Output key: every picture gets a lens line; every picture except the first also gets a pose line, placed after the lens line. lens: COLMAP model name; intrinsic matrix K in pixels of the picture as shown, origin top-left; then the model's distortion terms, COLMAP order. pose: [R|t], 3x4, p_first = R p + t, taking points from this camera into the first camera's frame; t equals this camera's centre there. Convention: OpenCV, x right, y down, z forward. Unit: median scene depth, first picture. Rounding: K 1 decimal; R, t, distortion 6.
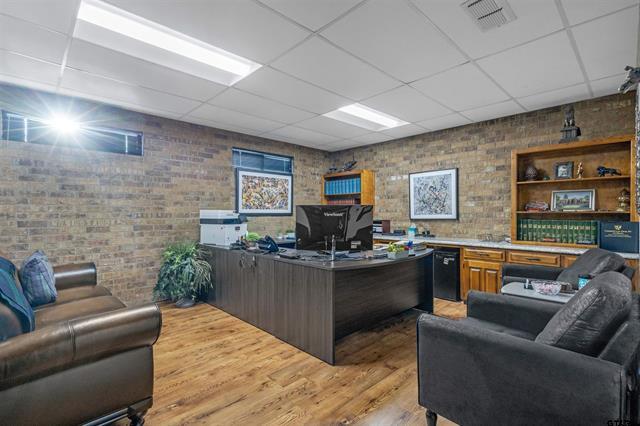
lens RADIAL K [[302.3, 0, 316.0], [0, 302.3, 211.3], [0, 0, 1]] dist [0.013957, -0.004376]
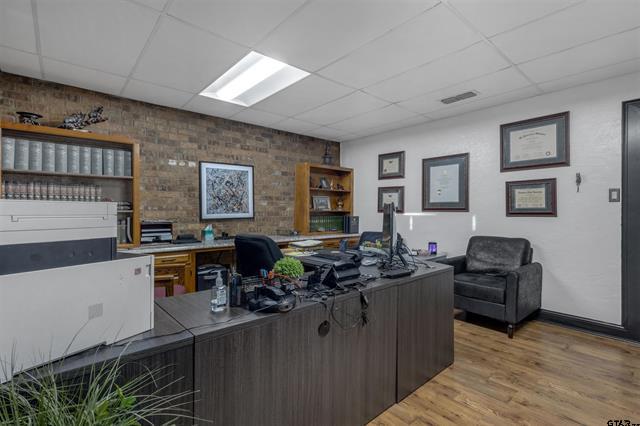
lens RADIAL K [[302.3, 0, 319.2], [0, 302.3, 209.7], [0, 0, 1]] dist [0.013957, -0.004376]
pose [[0.037963, 0.003506, 0.999273, -0.505072], [-0.006294, 0.999975, -0.003270, 0.001200], [-0.999259, -0.006165, 0.037984, 0.727148]]
